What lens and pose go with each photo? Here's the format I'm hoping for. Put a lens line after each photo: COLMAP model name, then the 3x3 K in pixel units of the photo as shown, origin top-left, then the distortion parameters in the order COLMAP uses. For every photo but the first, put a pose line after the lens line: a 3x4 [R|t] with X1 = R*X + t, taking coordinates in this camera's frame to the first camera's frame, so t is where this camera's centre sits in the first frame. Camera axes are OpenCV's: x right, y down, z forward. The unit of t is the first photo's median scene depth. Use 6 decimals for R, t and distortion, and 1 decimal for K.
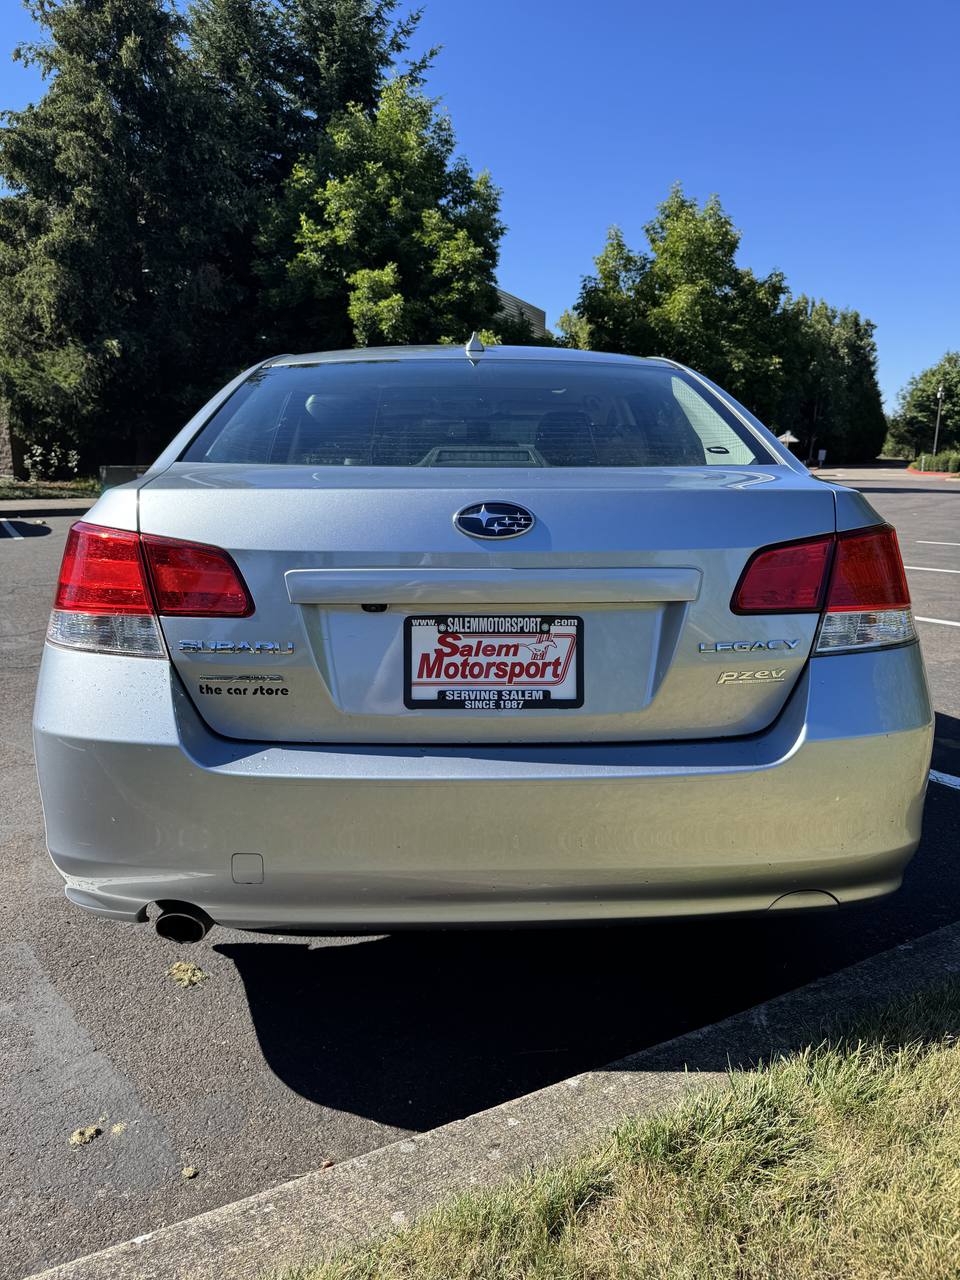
lens RADIAL K [[916.9, 0, 480.0], [0, 916.9, 640.0], [0, 0, 1]] dist [0.000987, -0.002903]
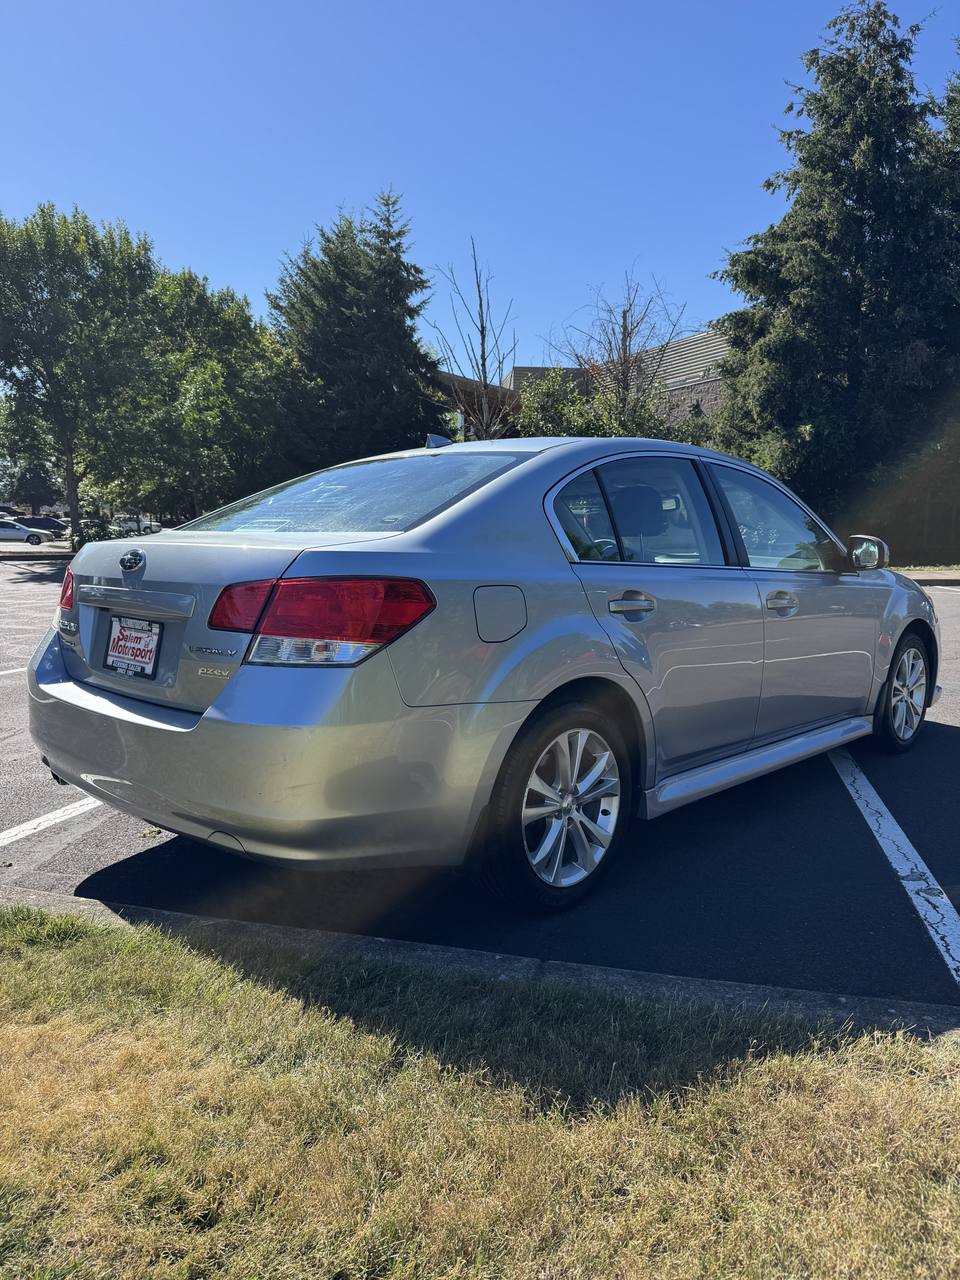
lens RADIAL K [[916.9, 0, 480.0], [0, 916.9, 640.0], [0, 0, 1]] dist [0.000987, -0.002903]
pose [[0.694484, 0.080857, -0.714951, 0.110261], [-0.140013, 0.989857, -0.024058, -0.002412], [0.705754, 0.116811, 0.698761, 0.019319]]
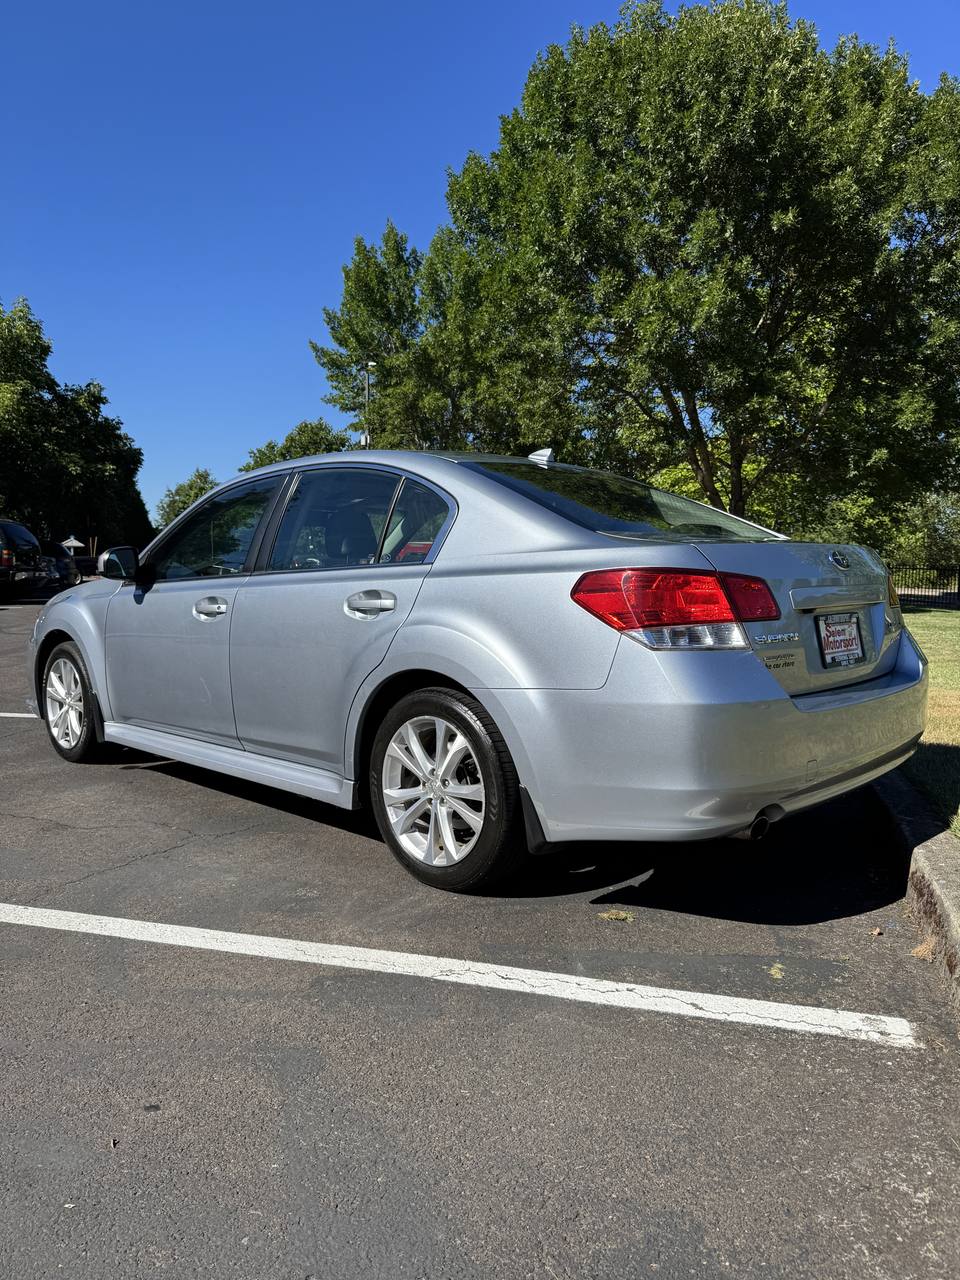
lens RADIAL K [[905.3, 0, 480.0], [0, 905.3, 640.0], [0, 0, 1]] dist [0.000282, 0.002130]
pose [[0.726788, -0.058623, 0.684356, -0.115729], [0.134264, 0.989256, -0.057848, 0.002240], [-0.673611, 0.133928, 0.726850, 0.012709]]
